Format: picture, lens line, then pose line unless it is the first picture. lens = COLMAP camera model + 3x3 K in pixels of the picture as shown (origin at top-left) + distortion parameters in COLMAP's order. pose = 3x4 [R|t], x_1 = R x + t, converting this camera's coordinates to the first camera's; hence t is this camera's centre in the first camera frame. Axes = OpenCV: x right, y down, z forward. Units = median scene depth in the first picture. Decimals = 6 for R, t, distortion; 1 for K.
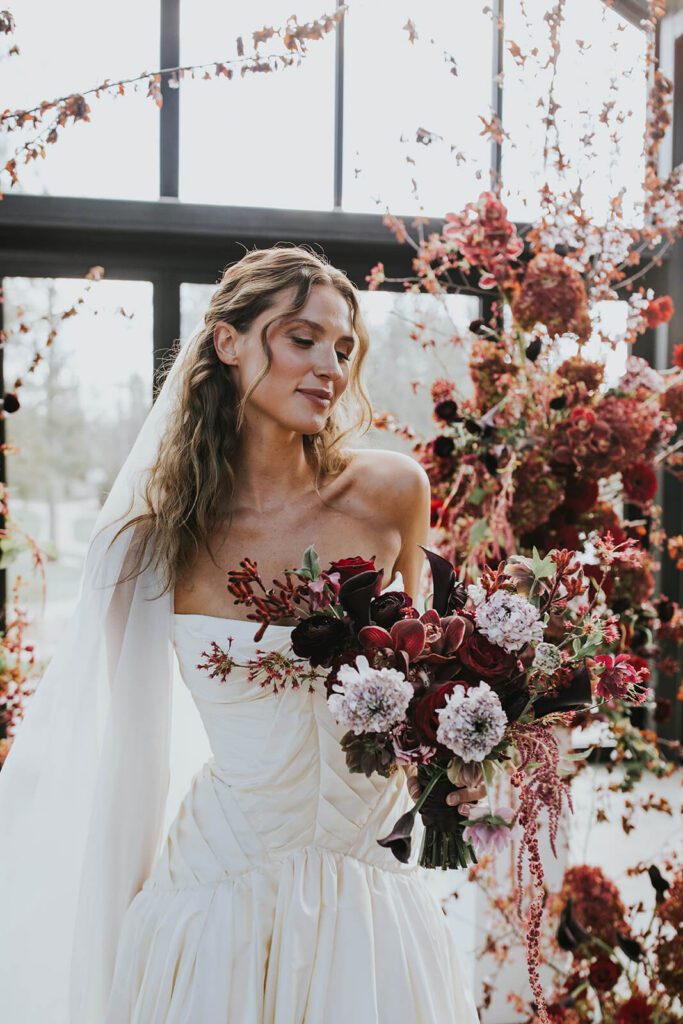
lens RADIAL K [[992.6, 0, 342.2], [0, 992.6, 507.1], [0, 0, 1]] dist [-0.011544, 0.000000]
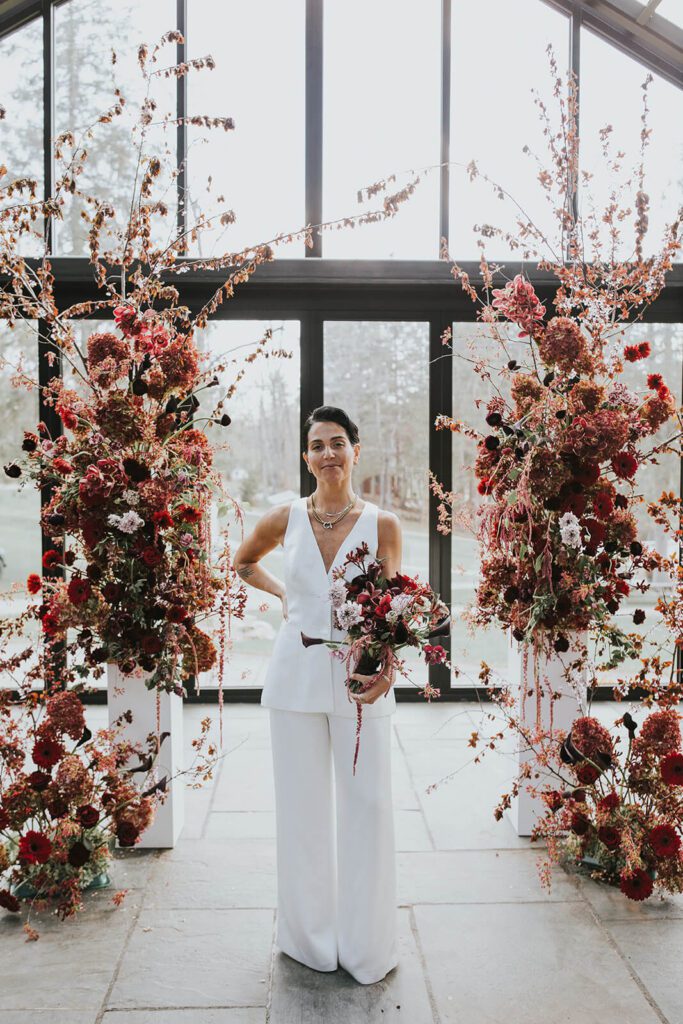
lens RADIAL K [[992.6, 0, 338.3], [0, 992.6, 511.1], [0, 0, 1]] dist [-0.011544, 0.000000]
pose [[0.989953, -0.000003, -0.141395, 0.082466], [0.000932, 0.999978, 0.006501, 0.034282], [0.141392, -0.006567, 0.989932, -0.553422]]
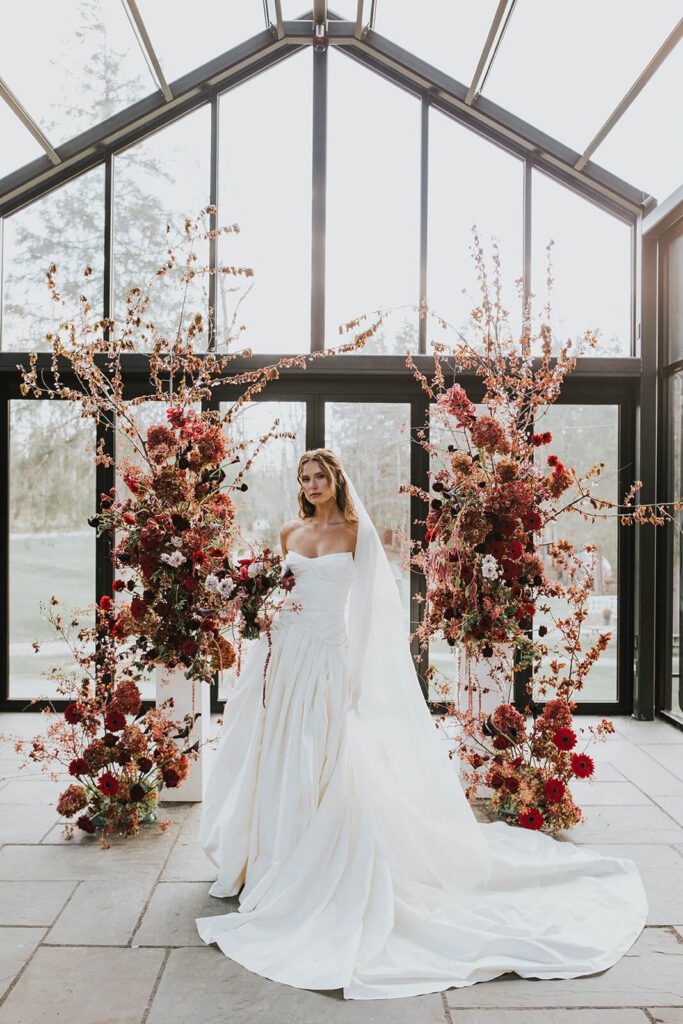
lens RADIAL K [[992.6, 0, 340.1], [0, 992.6, 512.2], [0, 0, 1]] dist [-0.011544, 0.000000]
pose [[0.986972, -0.001358, -0.160889, 0.236539], [-0.005753, 0.999027, -0.043723, 0.049620], [0.160792, 0.044078, 0.986004, -1.116157]]
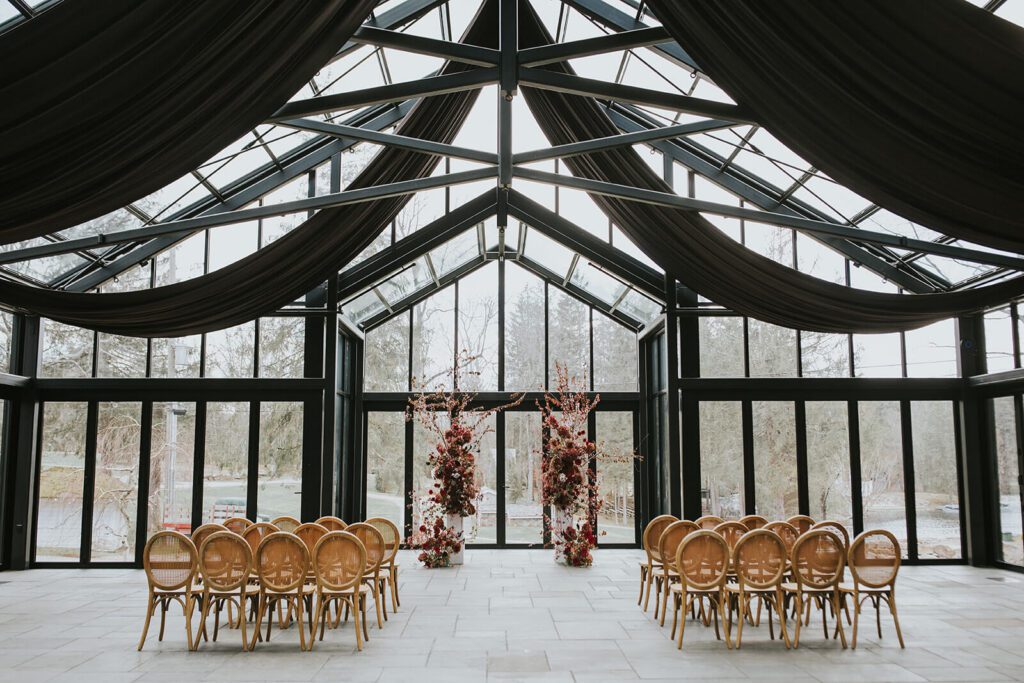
lens RADIAL K [[992.6, 0, 511.0], [0, 992.6, 338.3], [0, 0, 1]] dist [-0.011544, 0.000000]
pose [[0.986846, -0.029530, -0.158946, 0.870641], [0.002980, 0.986331, -0.164748, 0.224830], [0.161638, 0.162107, 0.973445, -5.013757]]
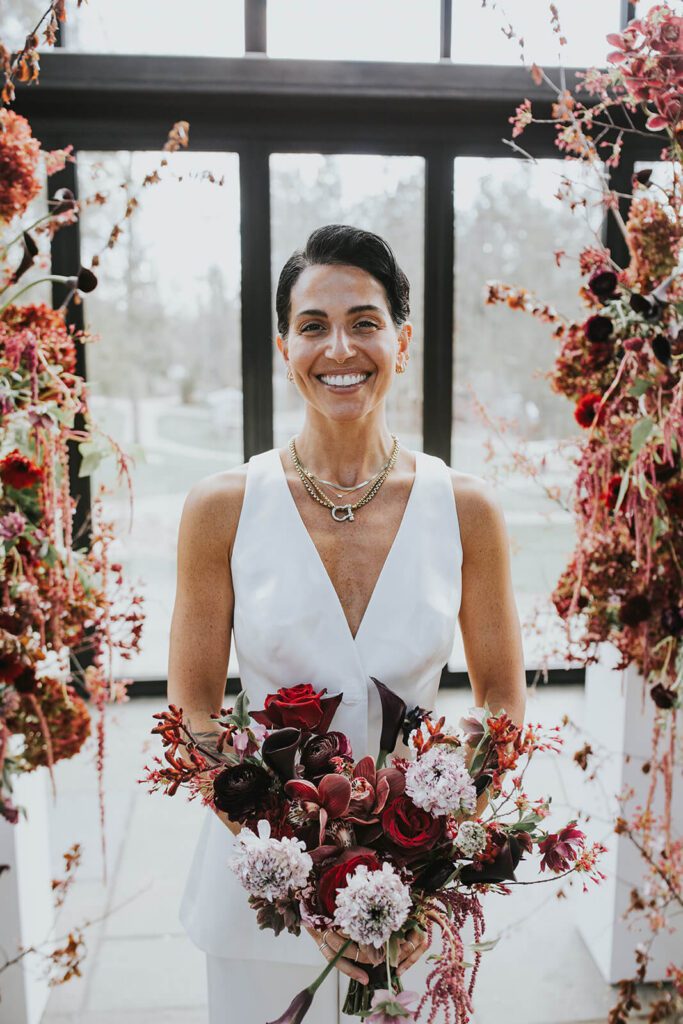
lens RADIAL K [[992.6, 0, 334.8], [0, 992.6, 509.8], [0, 0, 1]] dist [-0.011544, 0.000000]
pose [[0.996236, 0.004233, -0.086582, -0.044609], [0.005114, 0.994197, 0.107450, -0.000768], [0.086534, -0.107488, 0.990433, 0.144110]]
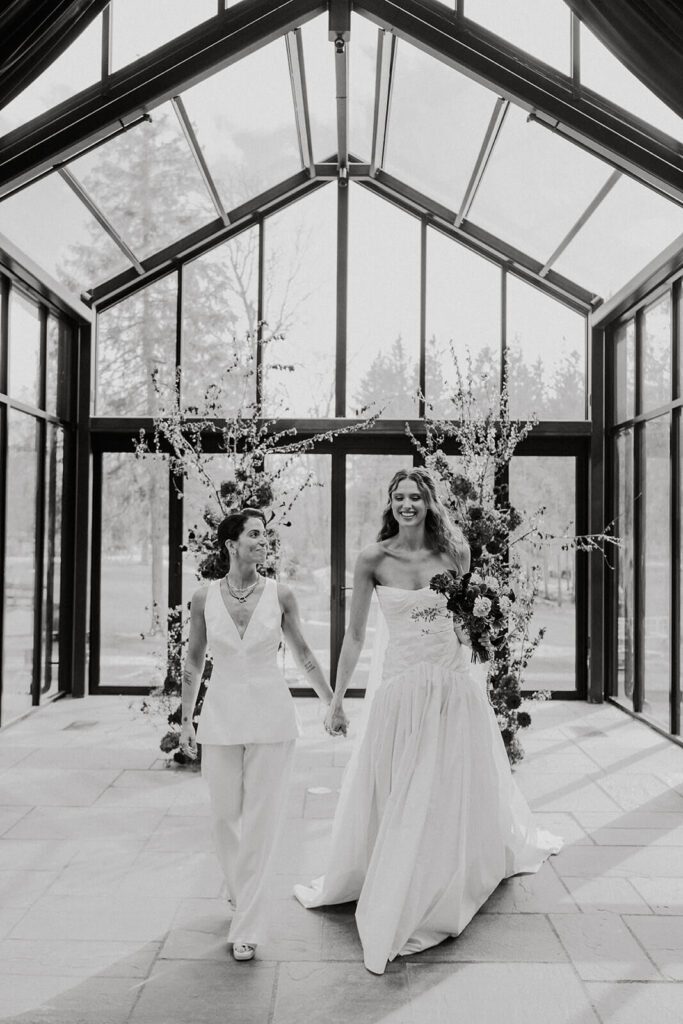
lens RADIAL K [[992.6, 0, 347.1], [0, 992.6, 503.7], [0, 0, 1]] dist [-0.011544, 0.000000]
pose [[0.984462, -0.005755, -0.175506, 0.388803], [-0.008148, 0.996889, -0.078394, 0.077628], [0.175411, 0.078606, 0.981352, -1.949665]]
